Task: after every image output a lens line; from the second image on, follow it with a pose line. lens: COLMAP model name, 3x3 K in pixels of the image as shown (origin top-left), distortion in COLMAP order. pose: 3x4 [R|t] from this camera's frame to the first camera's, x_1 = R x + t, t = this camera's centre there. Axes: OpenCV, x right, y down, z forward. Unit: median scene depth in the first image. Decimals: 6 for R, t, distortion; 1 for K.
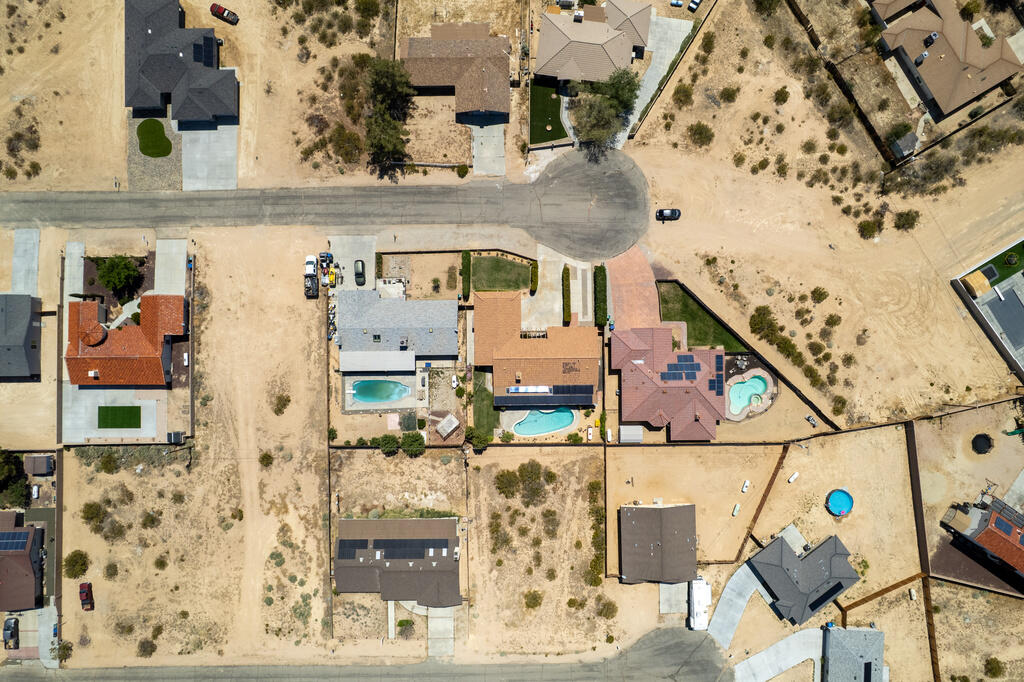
lens RADIAL K [[655.9, 0, 510.5], [0, 655.9, 346.4], [0, 0, 1]] dist [-0.076077, 0.068289]
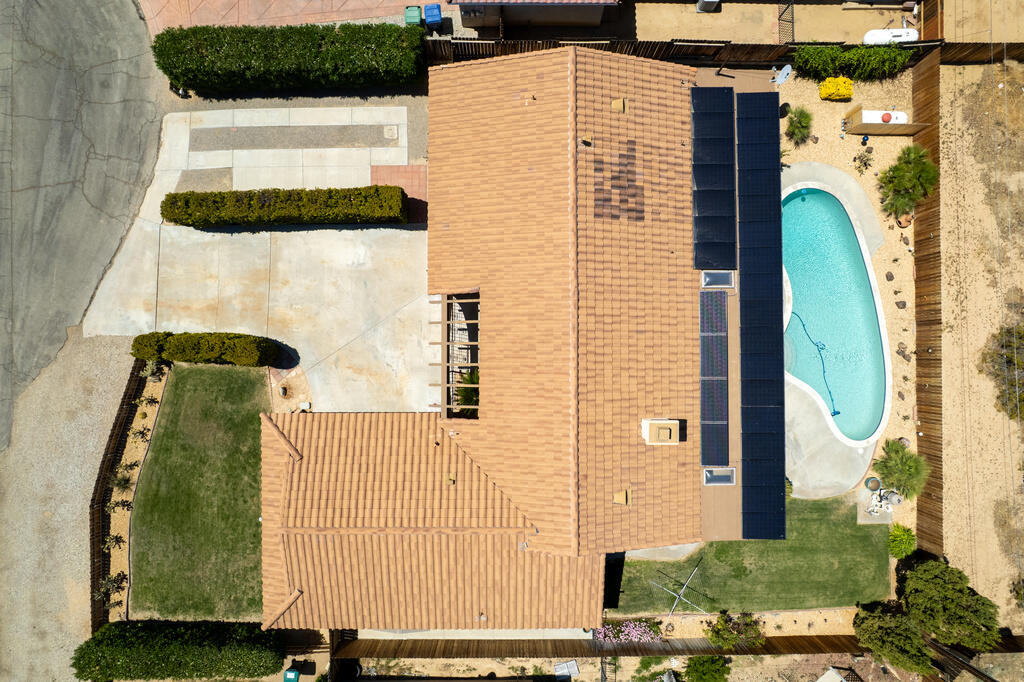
lens RADIAL K [[643.6, 0, 517.0], [0, 643.6, 346.7], [0, 0, 1]] dist [-0.052661, 0.041361]
pose [[0.005528, -0.999822, 0.018038, 0.033894], [0.999441, 0.006119, 0.032866, -0.006183], [-0.032971, 0.017847, 0.999297, 0.770506]]
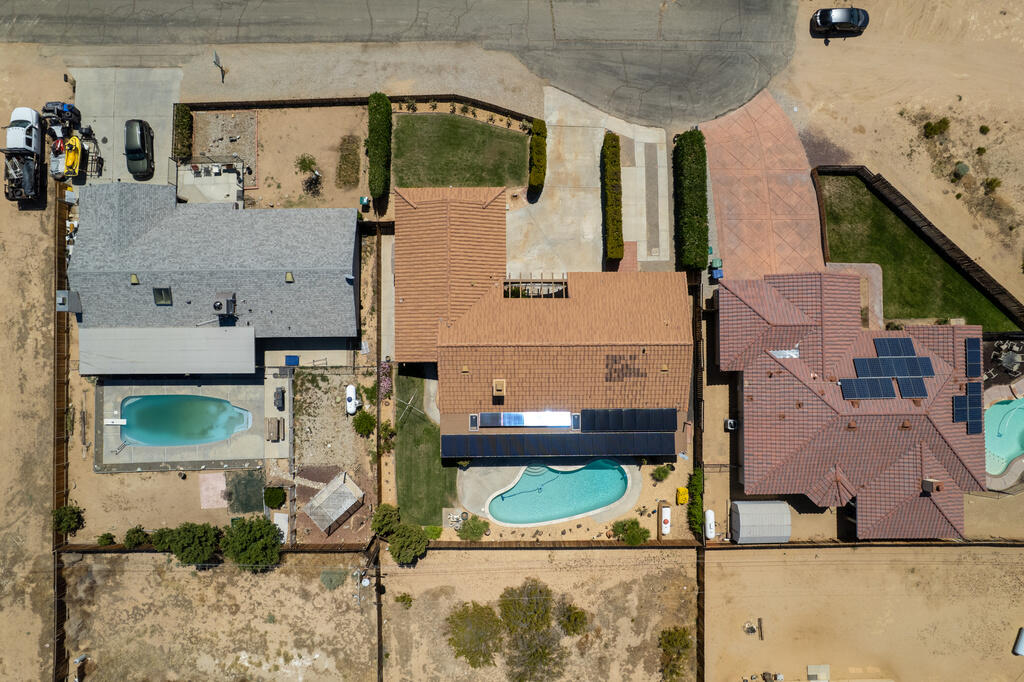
lens RADIAL K [[655.9, 0, 513.3], [0, 655.9, 344.2], [0, 0, 1]] dist [-0.076077, 0.068289]
pose [[0.999968, 0.002513, 0.007594, 0.017423], [-0.002498, 0.999995, -0.002021, 0.018097], [-0.007599, 0.002002, 0.999969, 0.567328]]
